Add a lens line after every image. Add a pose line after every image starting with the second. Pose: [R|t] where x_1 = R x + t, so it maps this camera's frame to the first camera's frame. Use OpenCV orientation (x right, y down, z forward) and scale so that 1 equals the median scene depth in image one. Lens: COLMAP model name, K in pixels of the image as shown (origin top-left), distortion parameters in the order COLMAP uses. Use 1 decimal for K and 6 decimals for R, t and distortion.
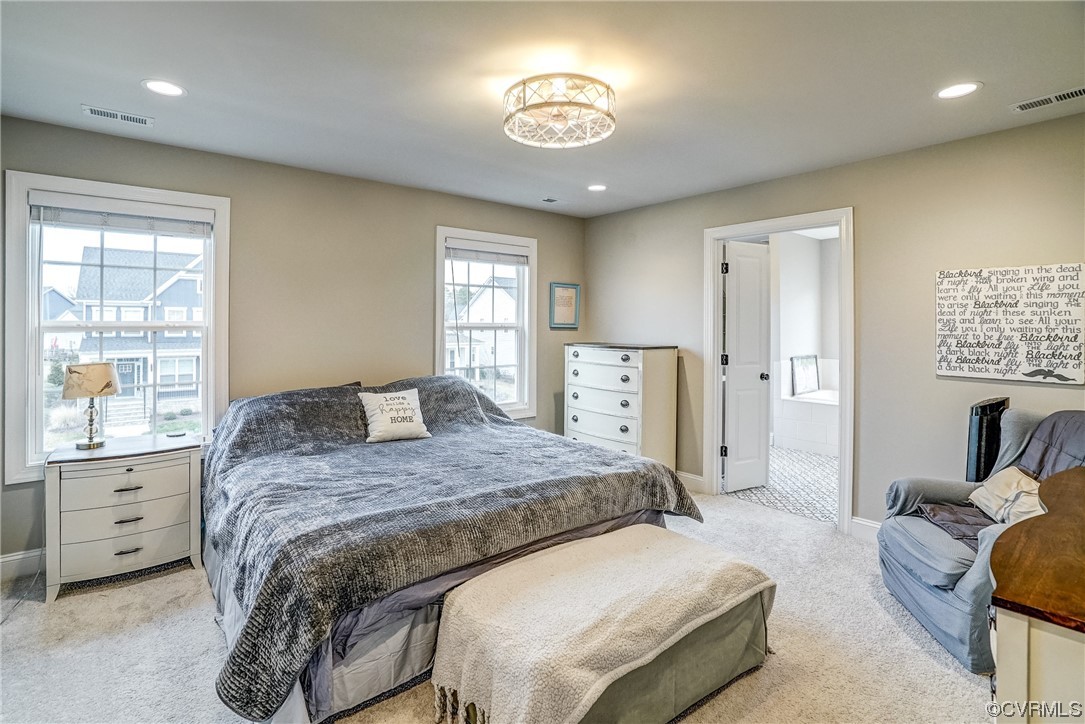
lens RADIAL K [[515.9, 0, 535.2], [0, 515.9, 322.1], [0, 0, 1]] dist [-0.053219, 0.017051]
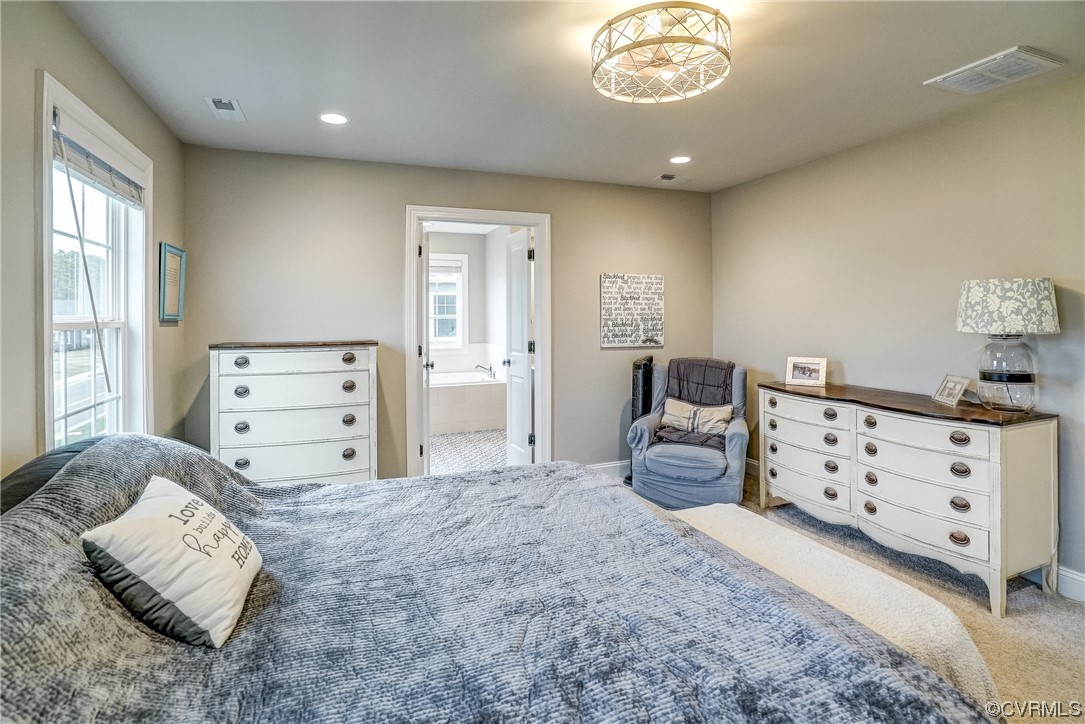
lens RADIAL K [[515.9, 0, 535.2], [0, 515.9, 322.1], [0, 0, 1]] dist [-0.053219, 0.017051]
pose [[0.316979, -0.023091, 0.948151, -0.662799], [0.003860, 0.999727, 0.023056, 0.000853], [-0.948425, -0.003648, 0.316982, 0.766332]]
